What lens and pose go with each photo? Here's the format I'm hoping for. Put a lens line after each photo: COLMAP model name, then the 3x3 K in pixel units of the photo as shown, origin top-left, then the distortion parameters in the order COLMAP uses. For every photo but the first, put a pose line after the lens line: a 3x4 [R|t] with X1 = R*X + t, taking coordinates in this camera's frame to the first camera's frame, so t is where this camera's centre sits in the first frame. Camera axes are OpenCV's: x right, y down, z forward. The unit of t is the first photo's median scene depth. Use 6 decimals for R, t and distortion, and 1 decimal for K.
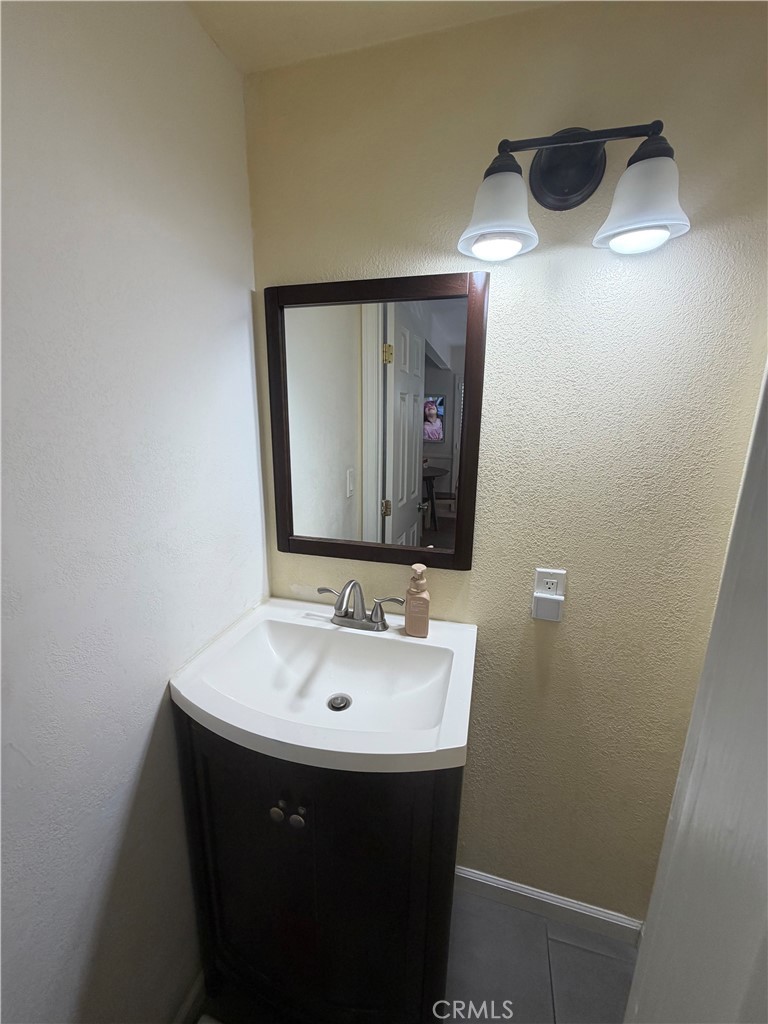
lens RADIAL K [[408.0, 0, 382.1], [0, 408.0, 512.7], [0, 0, 1]] dist [-0.005124, -0.000088]
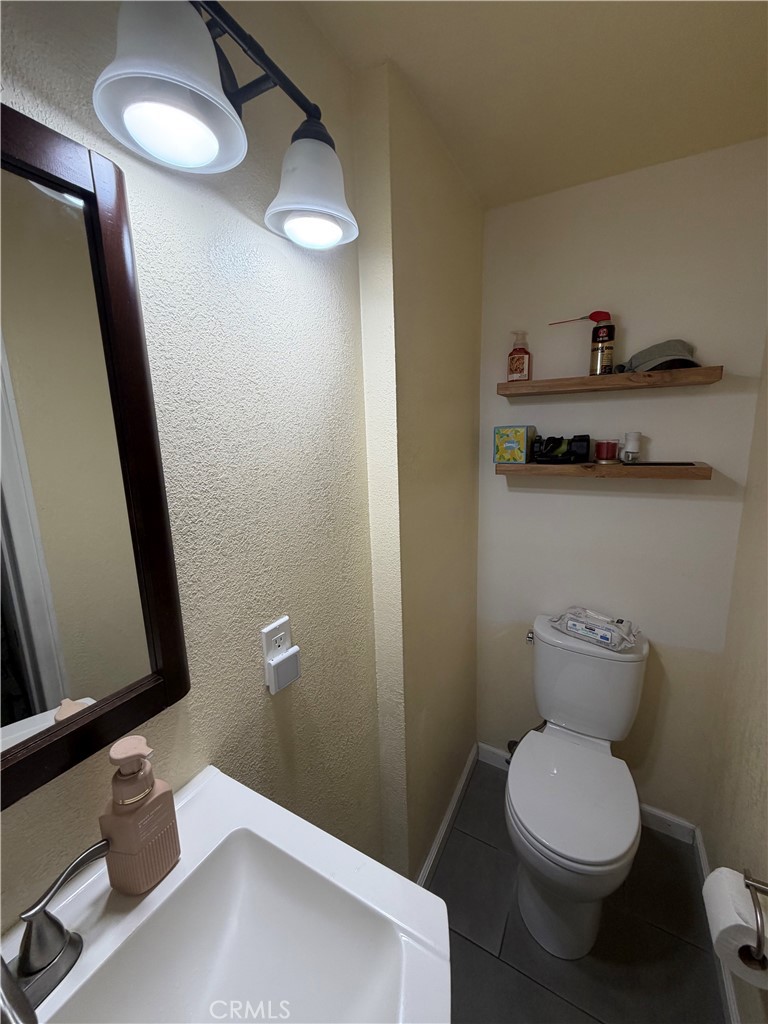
lens RADIAL K [[408.0, 0, 381.3], [0, 408.0, 508.6], [0, 0, 1]] dist [-0.005124, -0.000088]
pose [[0.263156, -0.196388, 0.944553, -0.234885], [0.257666, 0.957804, 0.127356, -0.121173], [-0.929708, 0.209865, 0.302654, 0.550504]]
